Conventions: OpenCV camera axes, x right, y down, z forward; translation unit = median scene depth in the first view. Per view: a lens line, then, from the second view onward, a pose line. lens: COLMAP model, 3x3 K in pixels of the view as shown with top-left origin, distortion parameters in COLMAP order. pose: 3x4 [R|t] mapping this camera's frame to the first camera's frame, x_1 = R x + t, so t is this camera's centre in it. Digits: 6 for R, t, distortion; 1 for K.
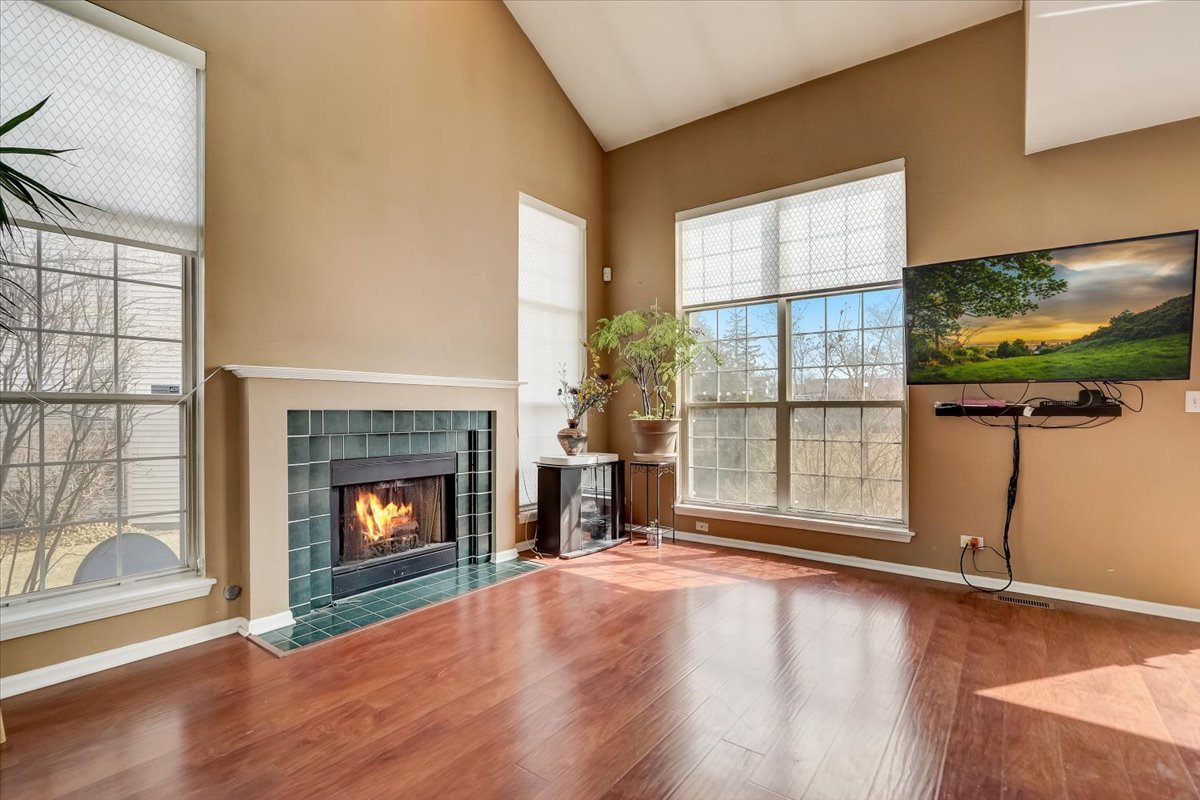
lens RADIAL K [[551.7, 0, 597.9], [0, 551.7, 417.1], [0, 0, 1]] dist [-0.013091, -0.000589]
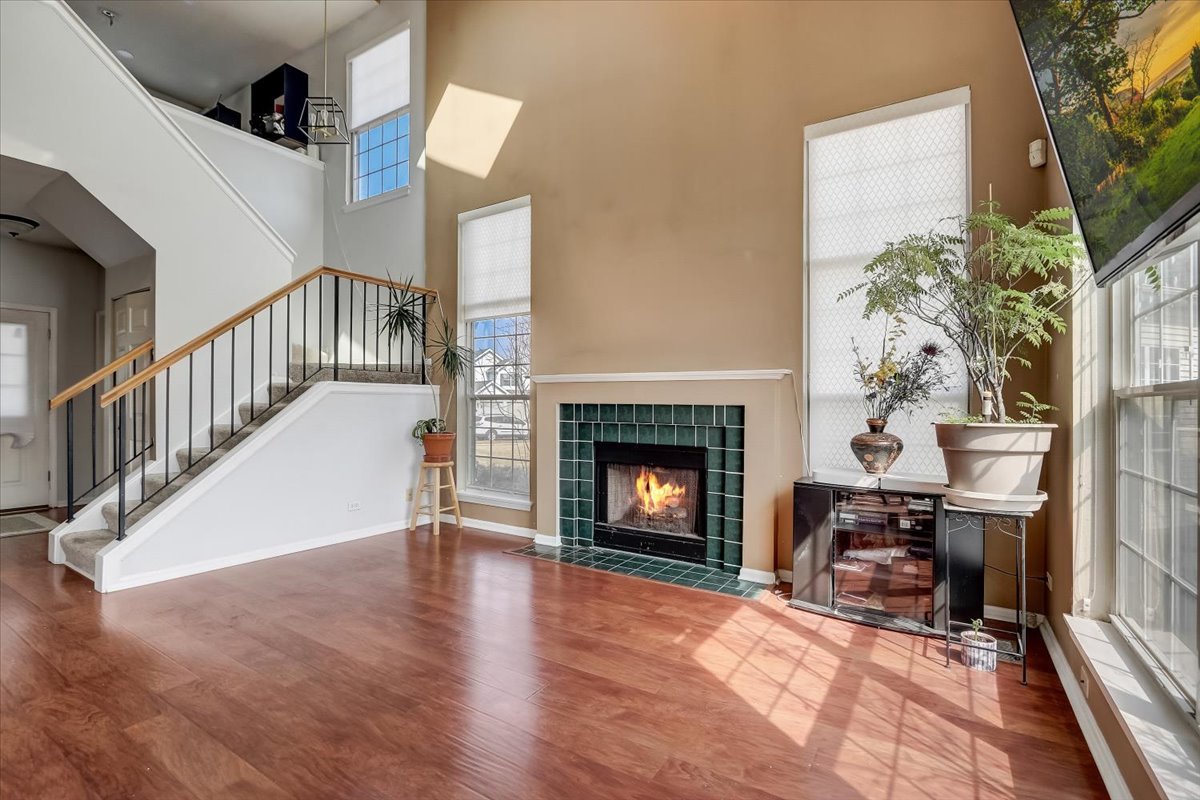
lens RADIAL K [[551.7, 0, 577.0], [0, 551.7, 399.0], [0, 0, 1]] dist [-0.013091, -0.000589]
pose [[0.057130, -0.012298, -0.998291, 0.723802], [-0.020041, 0.999709, -0.013462, -0.004269], [0.998166, 0.020776, 0.056867, 0.725047]]
